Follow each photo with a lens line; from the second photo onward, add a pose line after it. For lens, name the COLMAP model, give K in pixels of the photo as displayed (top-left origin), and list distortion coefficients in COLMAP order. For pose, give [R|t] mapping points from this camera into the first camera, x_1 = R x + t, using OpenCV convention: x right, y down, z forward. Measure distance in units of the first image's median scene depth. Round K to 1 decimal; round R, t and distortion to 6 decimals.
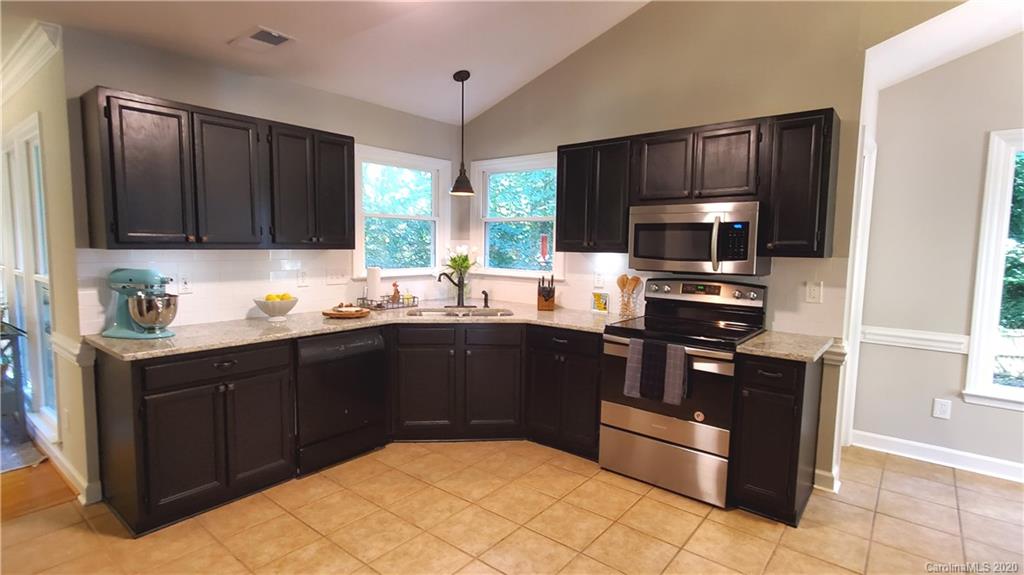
lens RADIAL K [[503.7, 0, 511.1], [0, 503.7, 288.6], [0, 0, 1]] dist [0.002890, 0.001404]
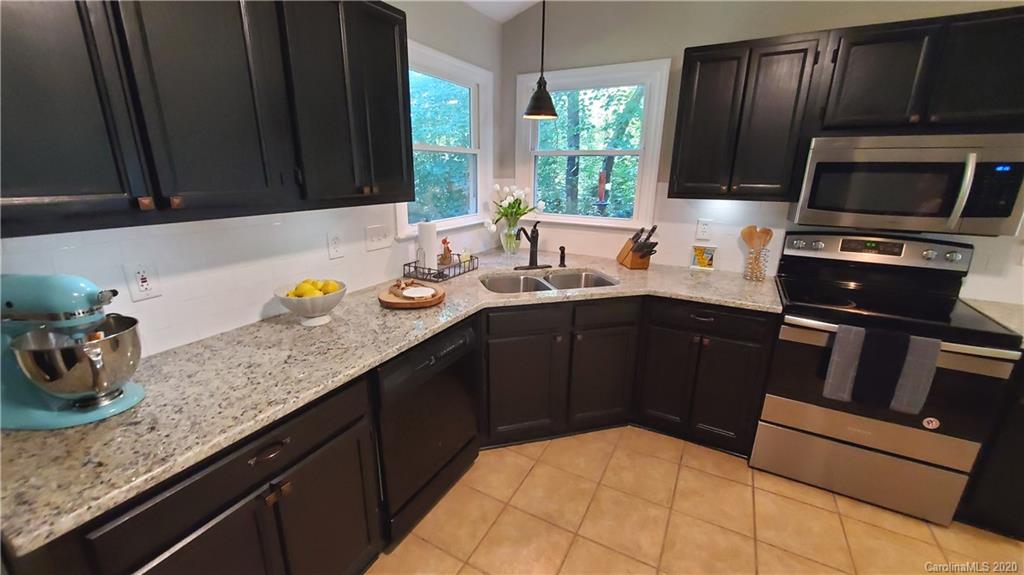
lens RADIAL K [[405.1, 0, 509.0], [0, 405.1, 286.8], [0, 0, 1]] dist [-0.000240, -0.000226]
pose [[0.983720, -0.053489, 0.171564, -0.297890], [0.019379, 0.980684, 0.194636, -0.071484], [-0.178661, -0.188142, 0.965755, 0.452702]]
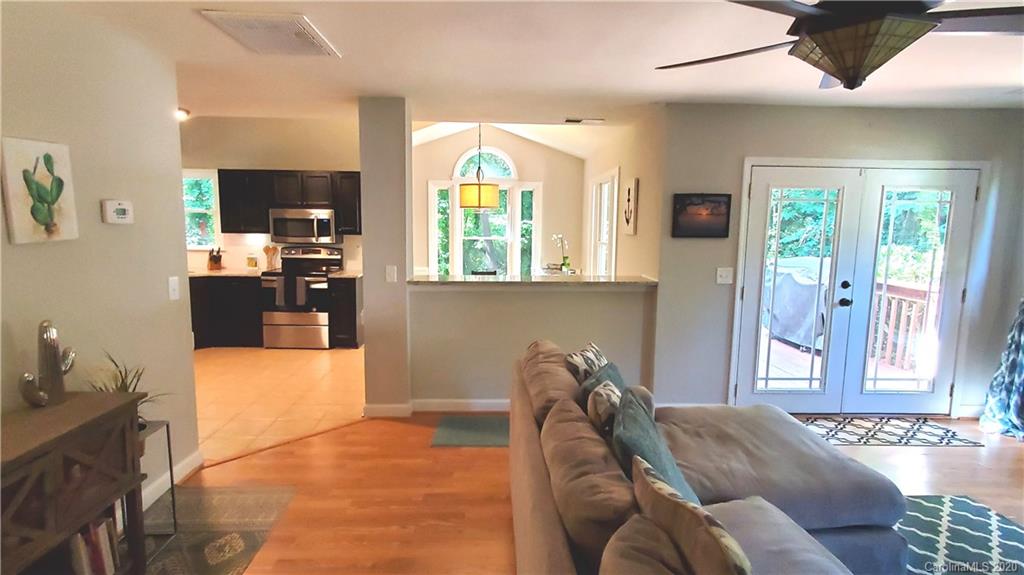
lens RADIAL K [[519.2, 0, 512.0], [0, 519.2, 287.5], [0, 0, 1]] dist [0.001876, 0.000765]
pose [[0.753948, -0.082383, 0.651748, -0.349992], [0.053501, 0.996510, 0.064072, 0.050886], [-0.654752, -0.013438, 0.755724, -1.003056]]
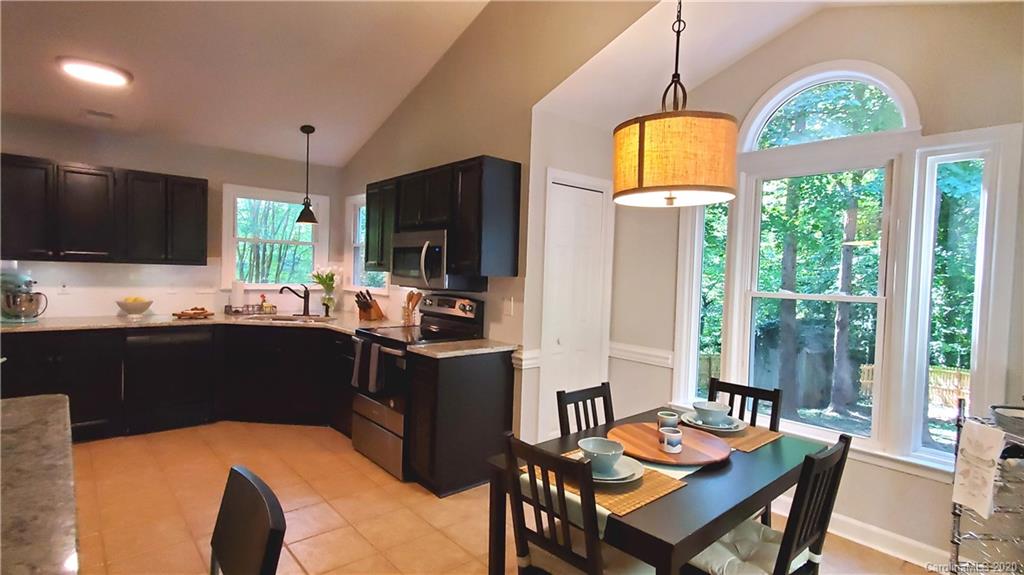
lens RADIAL K [[503.7, 0, 511.1], [0, 503.7, 288.6], [0, 0, 1]] dist [0.002890, 0.001404]
pose [[0.985935, 0.023728, -0.165434, 0.699751], [-0.033360, 0.997891, -0.055687, 0.027378], [0.163763, 0.060423, 0.984647, -0.142418]]
